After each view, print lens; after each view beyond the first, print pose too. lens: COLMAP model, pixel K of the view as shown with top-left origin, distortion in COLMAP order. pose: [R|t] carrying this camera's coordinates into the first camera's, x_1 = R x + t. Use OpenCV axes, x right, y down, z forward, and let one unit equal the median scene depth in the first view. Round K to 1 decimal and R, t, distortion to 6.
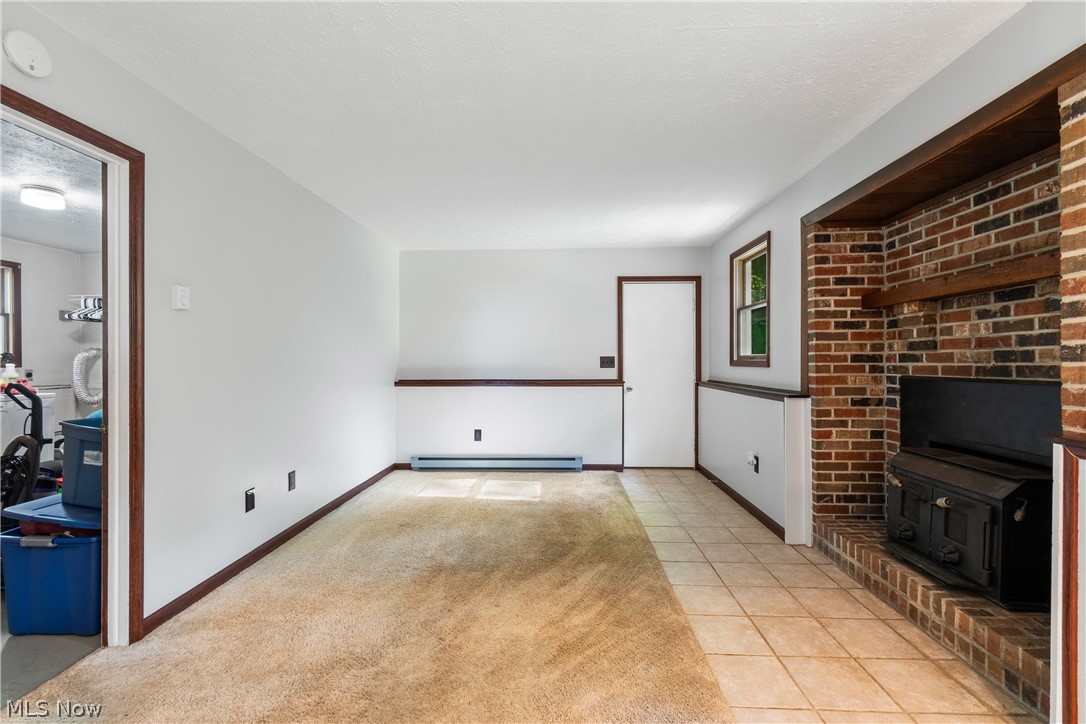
lens RADIAL K [[479.6, 0, 543.0], [0, 479.6, 362.0], [0, 0, 1]] dist [-0.001976, -0.001120]
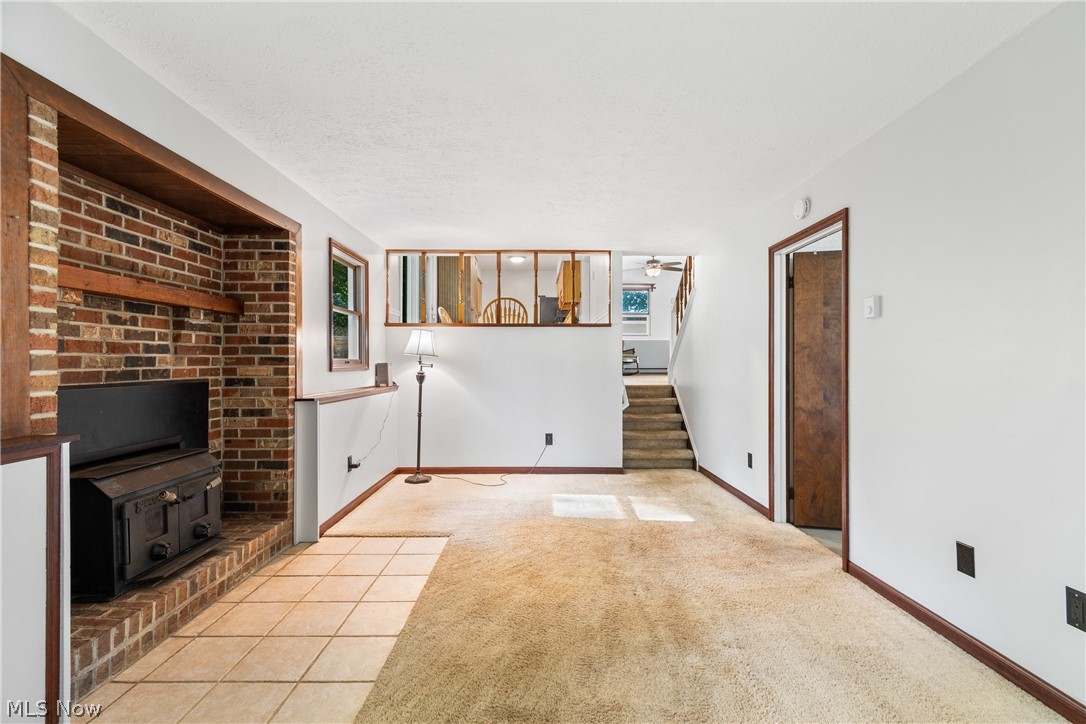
lens RADIAL K [[479.6, 0, 543.0], [0, 479.6, 362.0], [0, 0, 1]] dist [-0.001976, -0.001120]
pose [[-0.998659, 0.001708, -0.051744, 0.057352], [0.001697, 0.999999, 0.000263, -0.007655], [0.051744, 0.000175, -0.998660, 1.736226]]
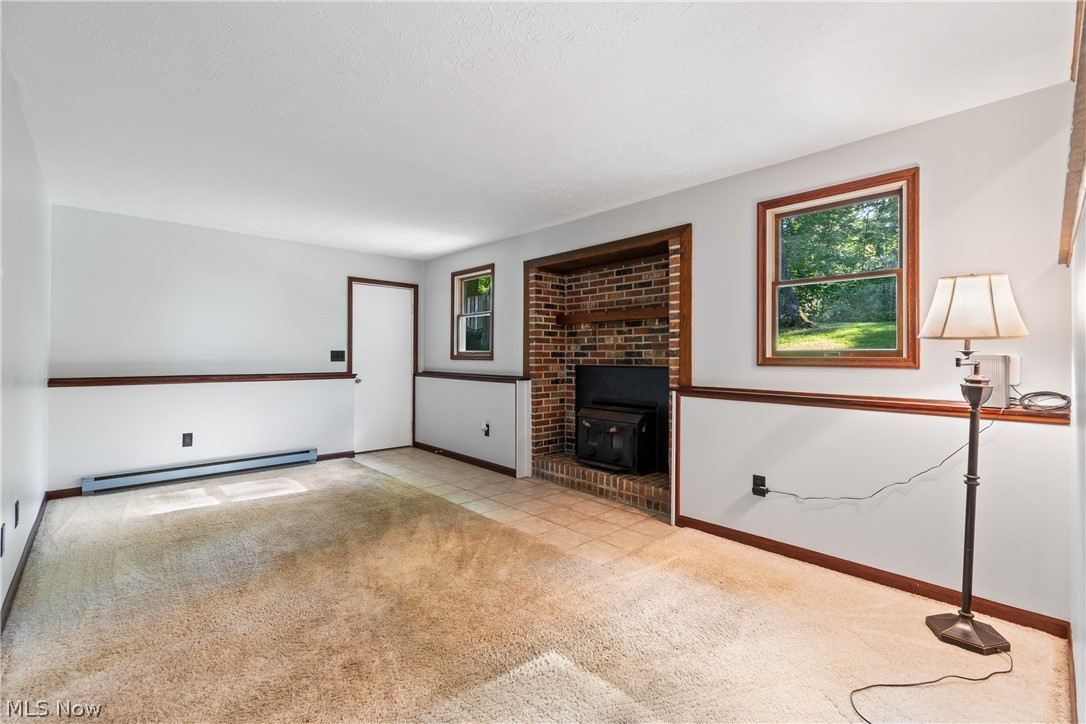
lens RADIAL K [[474.2, 0, 543.5], [0, 474.2, 353.6], [0, 0, 1]] dist [0.000637, -0.000201]
pose [[0.702510, 0.008696, 0.711620, -0.562178], [-0.004455, 0.999959, -0.007822, 0.001865], [-0.711660, 0.002325, 0.702521, -0.111036]]
